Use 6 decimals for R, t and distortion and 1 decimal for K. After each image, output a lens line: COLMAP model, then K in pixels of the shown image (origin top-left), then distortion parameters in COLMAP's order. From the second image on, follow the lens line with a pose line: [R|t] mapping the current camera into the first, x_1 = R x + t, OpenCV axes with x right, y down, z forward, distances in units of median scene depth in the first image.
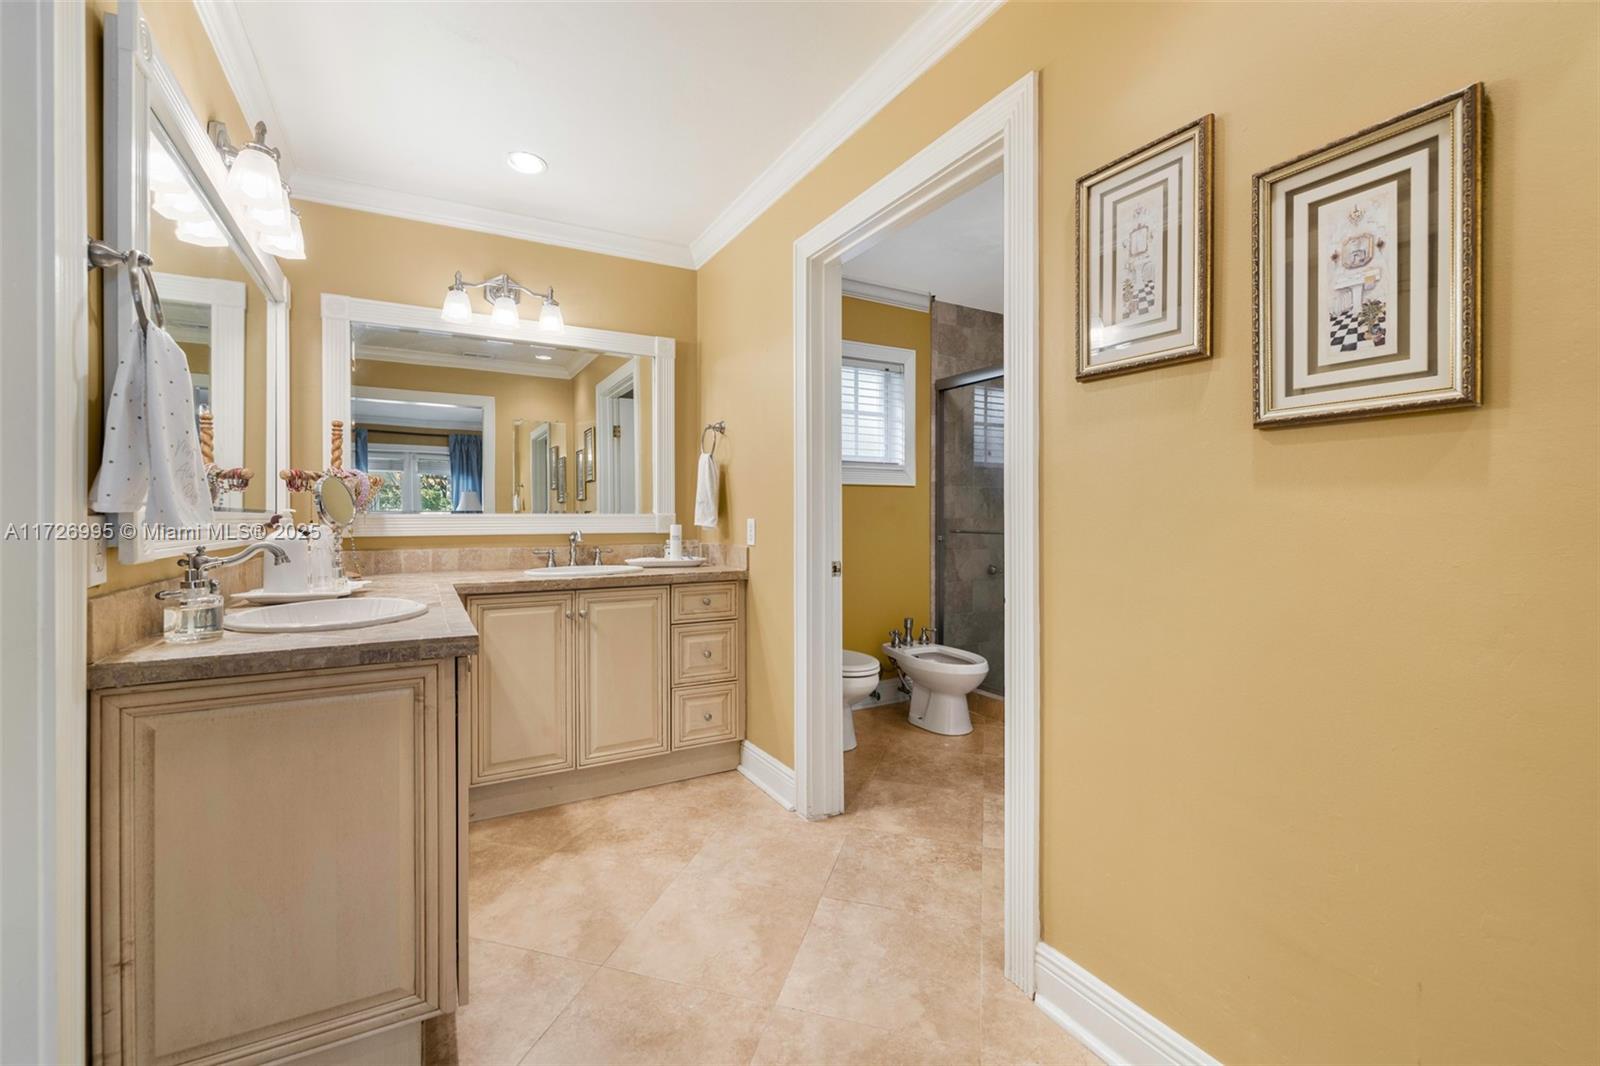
lens RADIAL K [[672.5, 0, 798.7], [0, 672.5, 522.6], [0, 0, 1]] dist [-0.001587, -0.000836]
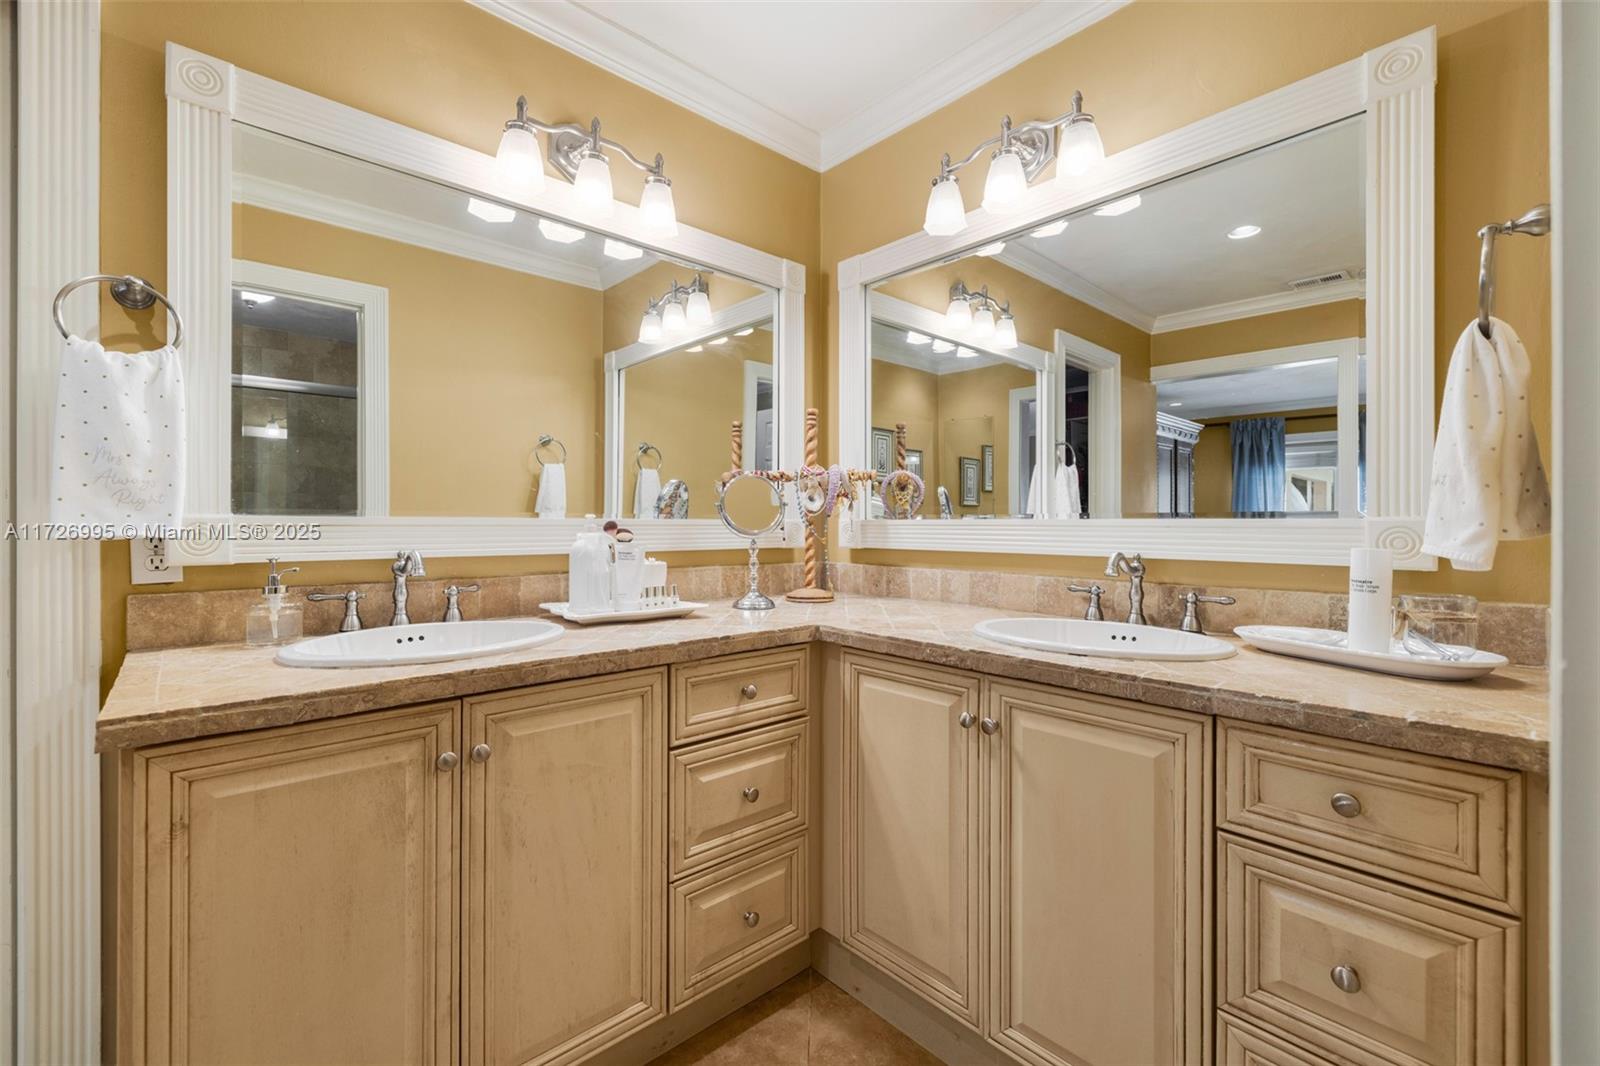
lens RADIAL K [[672.5, 0, 797.4], [0, 672.5, 523.9], [0, 0, 1]] dist [-0.001587, -0.000836]
pose [[0.212421, 0.002734, -0.977175, 0.091414], [-0.012722, 0.999919, 0.000032, -0.005066], [0.977096, 0.012425, 0.212438, 0.590173]]
